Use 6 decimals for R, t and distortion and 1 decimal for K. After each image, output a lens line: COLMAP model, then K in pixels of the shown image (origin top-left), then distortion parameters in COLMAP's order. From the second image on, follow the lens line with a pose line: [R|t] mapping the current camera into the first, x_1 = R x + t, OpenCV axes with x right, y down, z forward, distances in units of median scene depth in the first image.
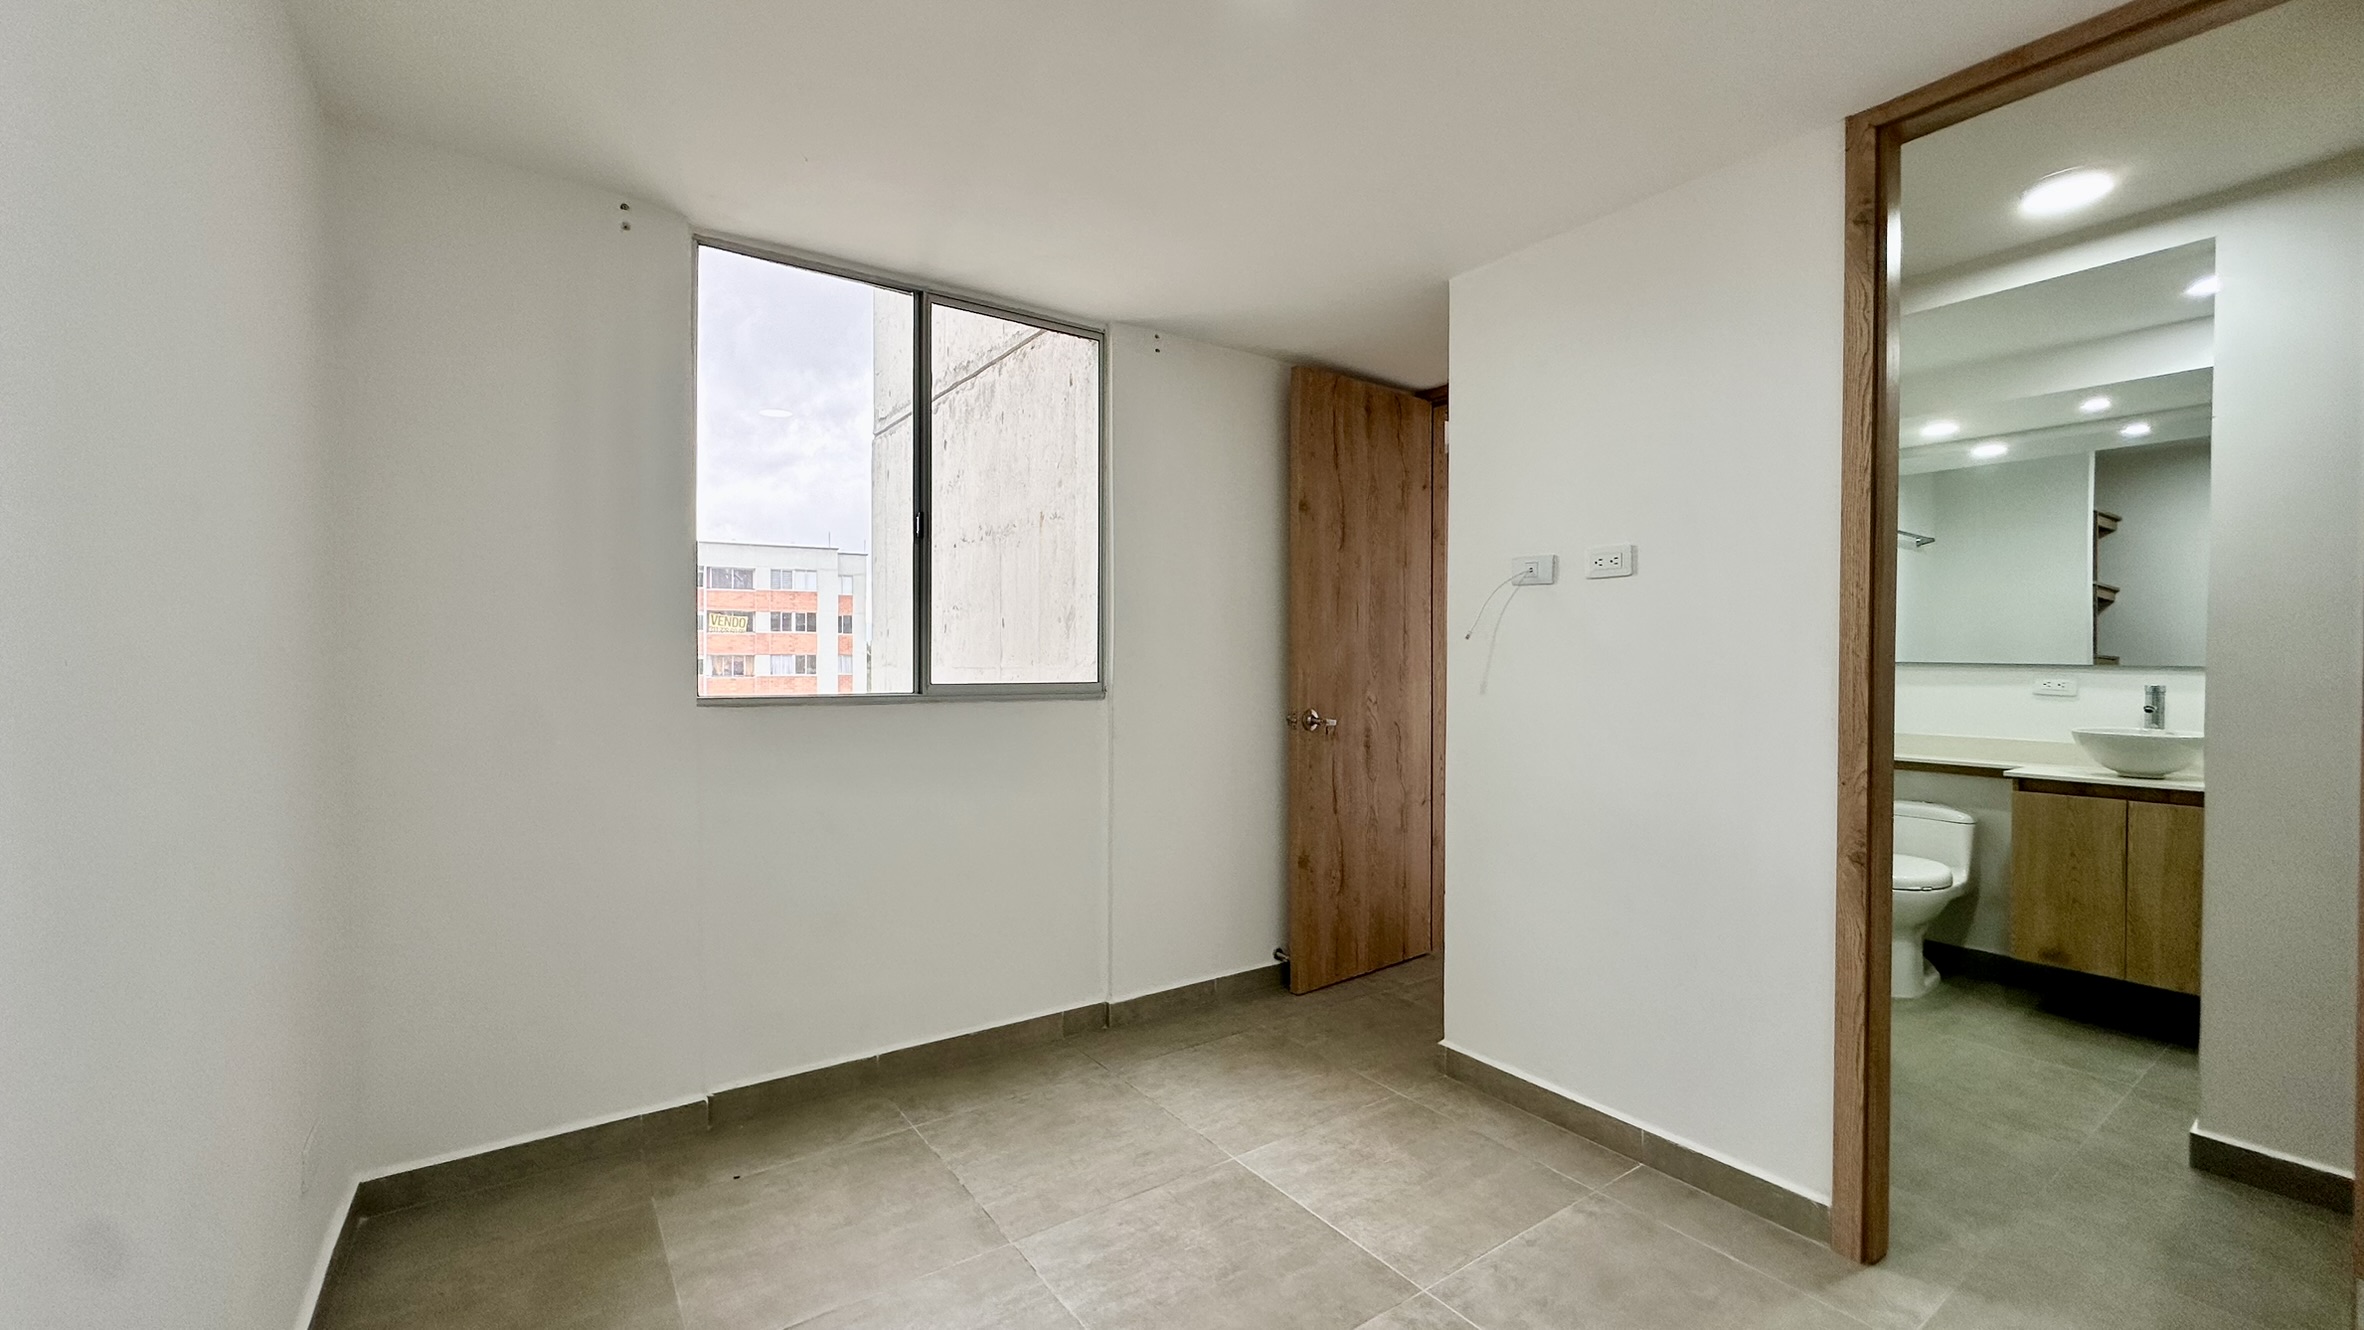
lens RADIAL K [[924.7, 0, 1205.4], [0, 924.7, 668.6], [0, 0, 1]] dist [-0.002056, 0.000092]
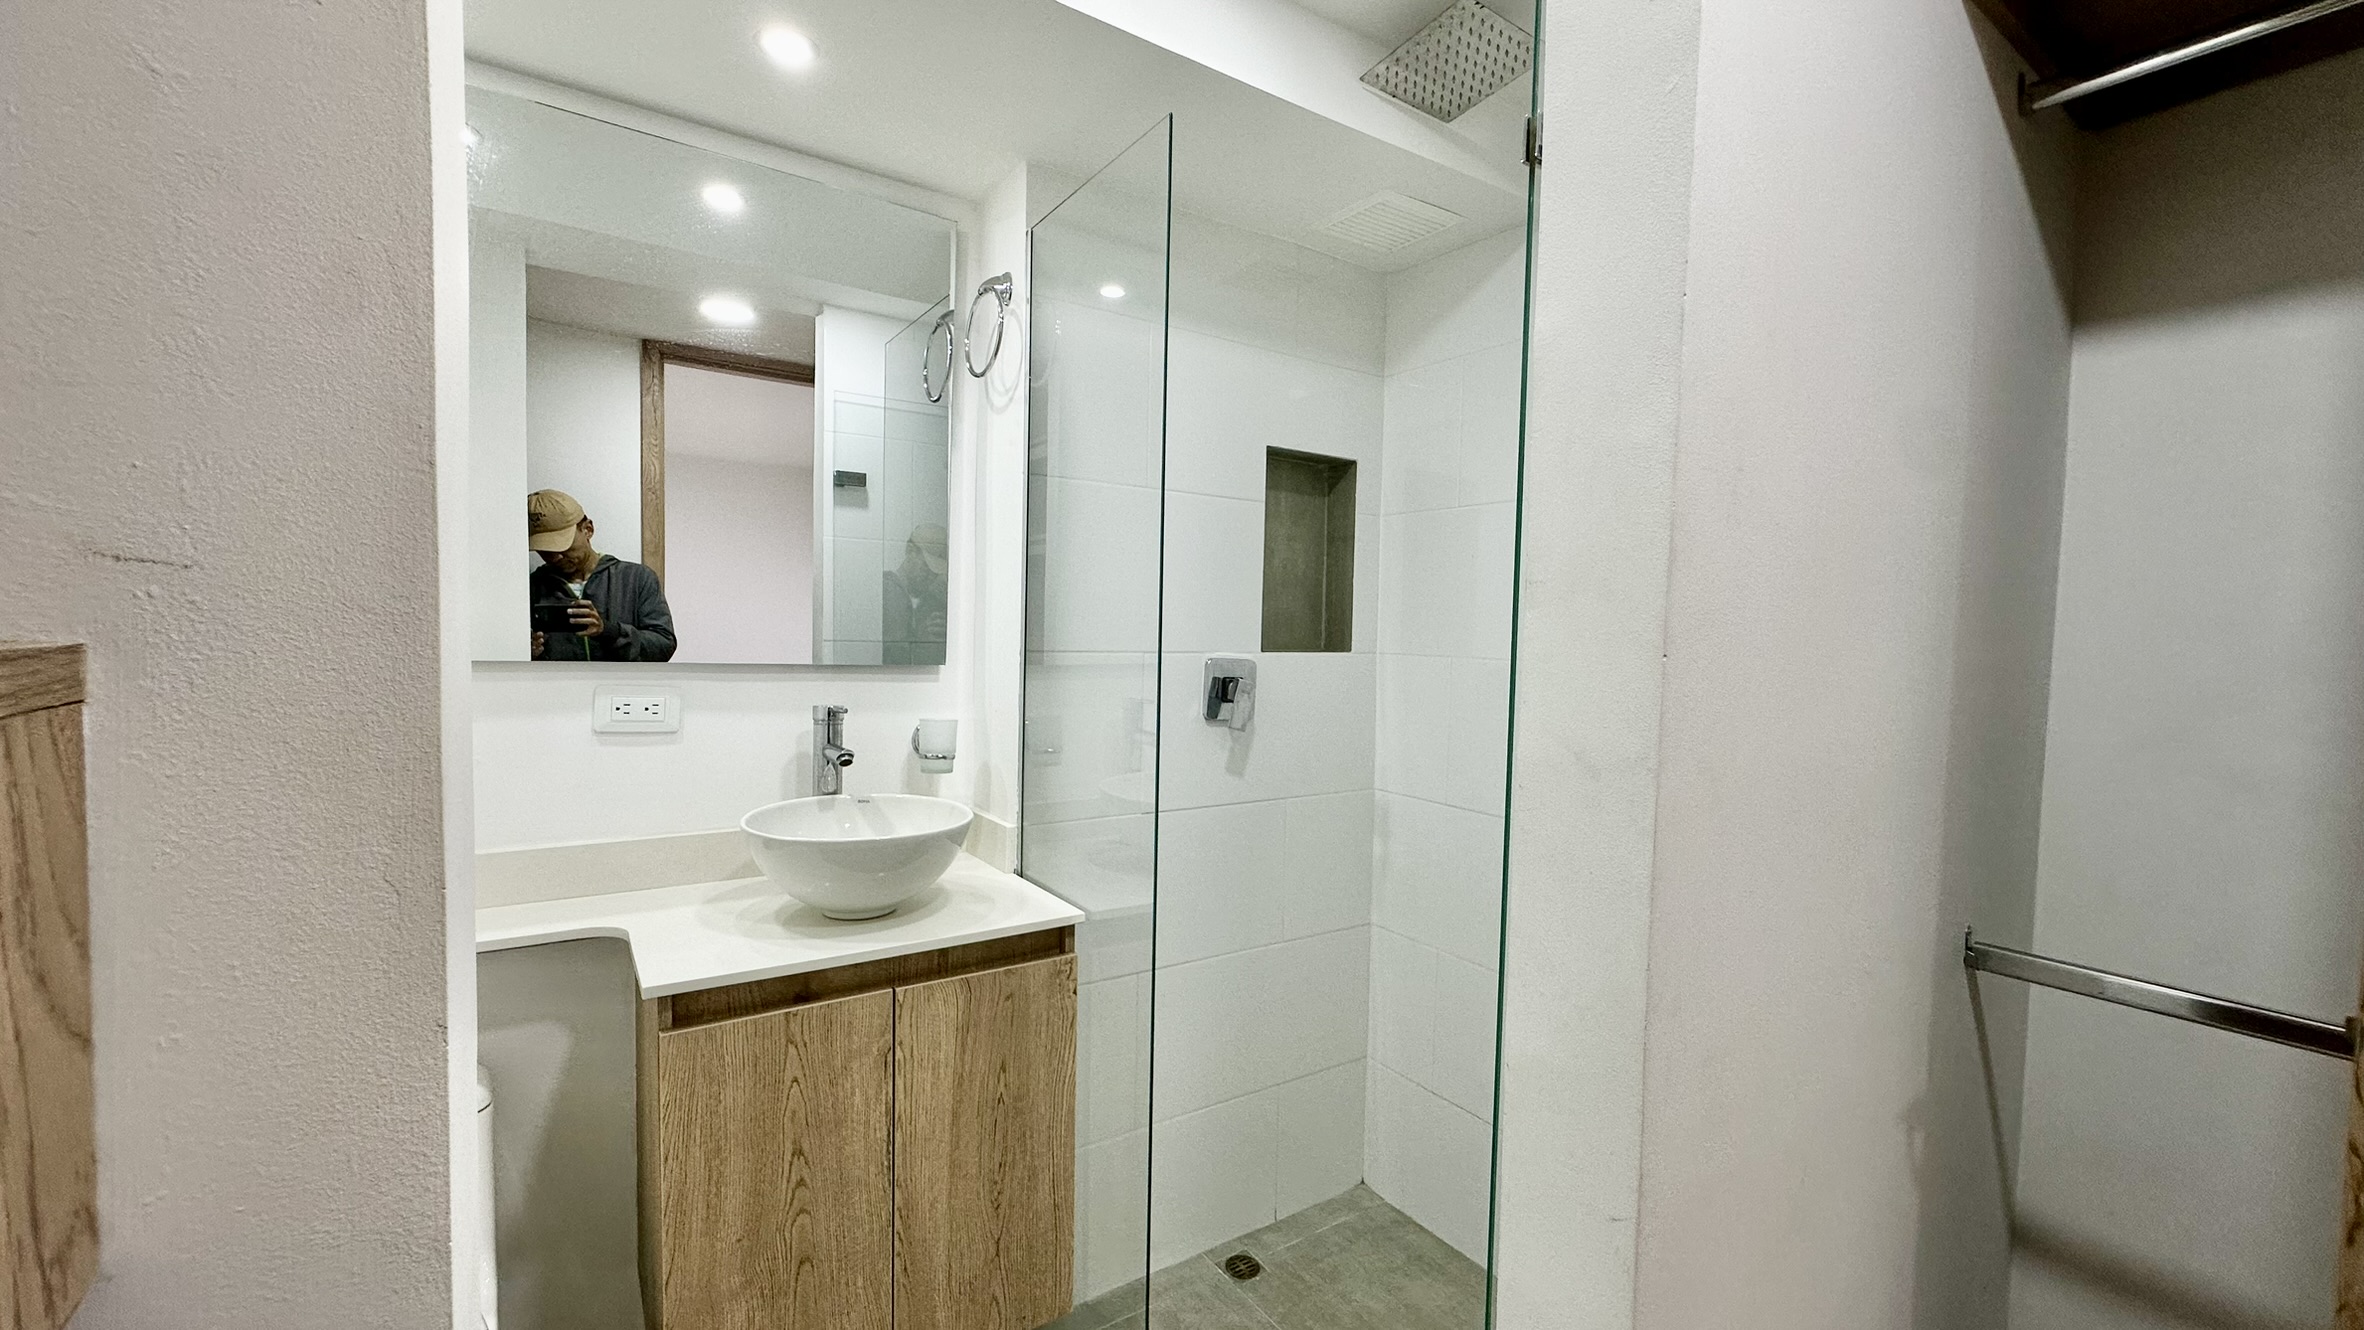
lens RADIAL K [[941.2, 0, 1180.1], [0, 941.2, 667.8], [0, 0, 1]] dist [-0.004072, 0.000786]
pose [[0.022237, -0.047998, 0.998600, 0.508964], [-0.020334, 0.998618, 0.048452, -0.030614], [-0.999546, -0.021383, 0.021230, 0.776621]]
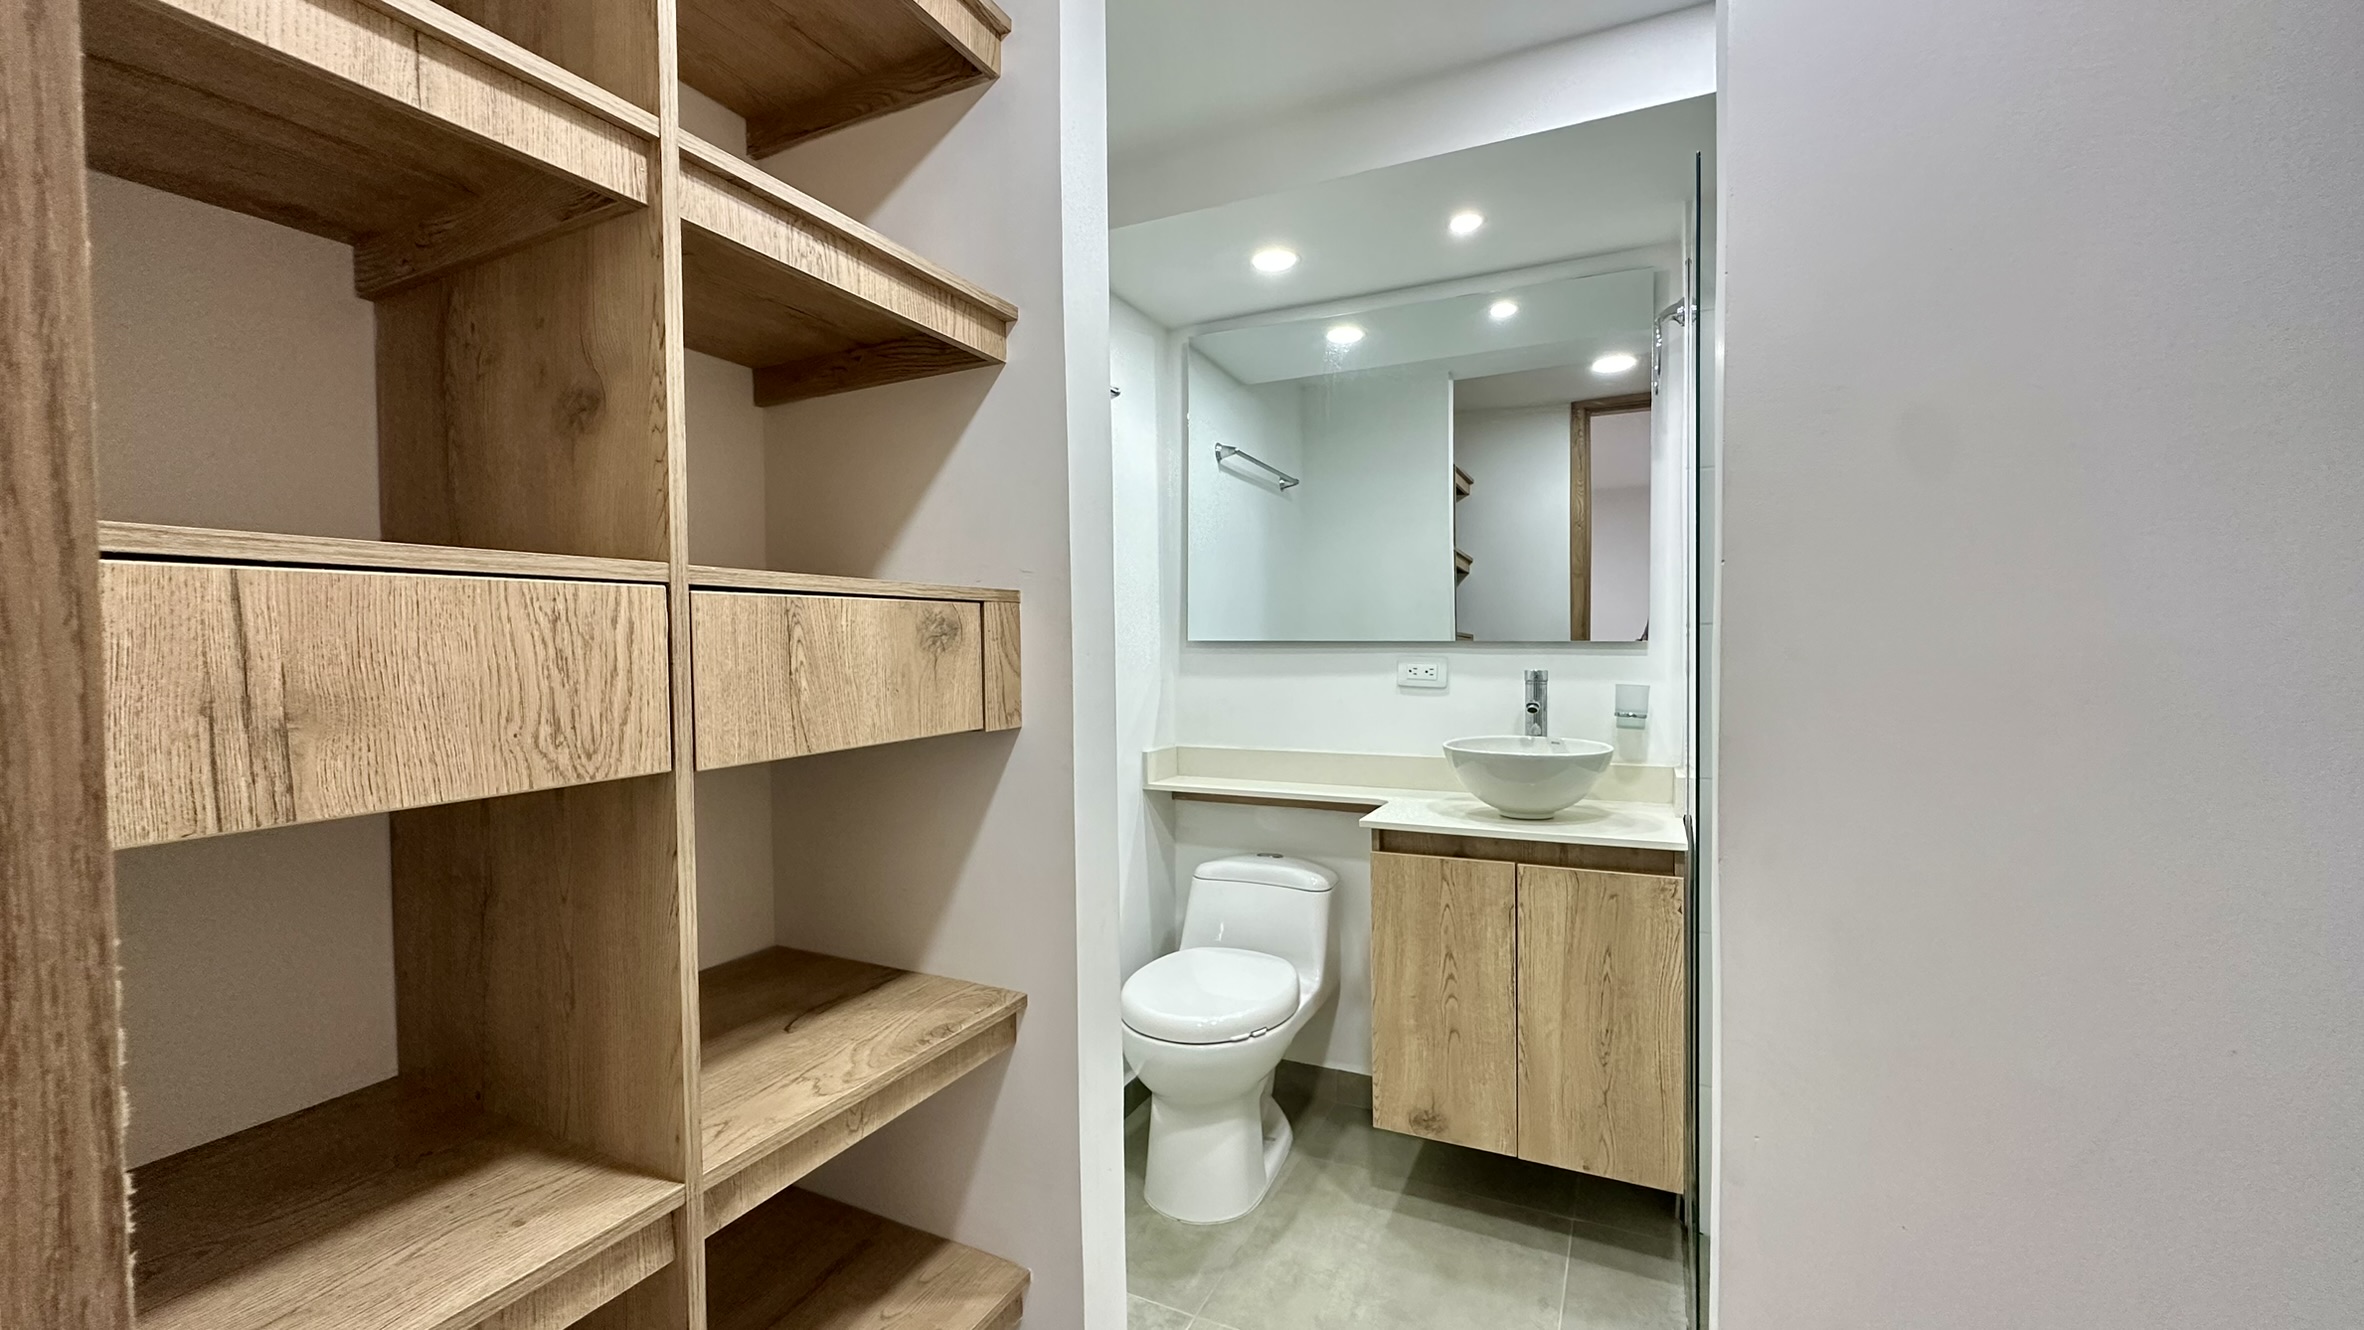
lens RADIAL K [[945.9, 0, 1177.3], [0, 945.9, 668.0], [0, 0, 1]] dist [-0.002091, -0.000265]
pose [[0.881051, -0.024244, 0.472400, 0.462156], [0.018302, 0.999685, 0.017172, -0.000368], [-0.472667, -0.006483, 0.881217, 0.503869]]
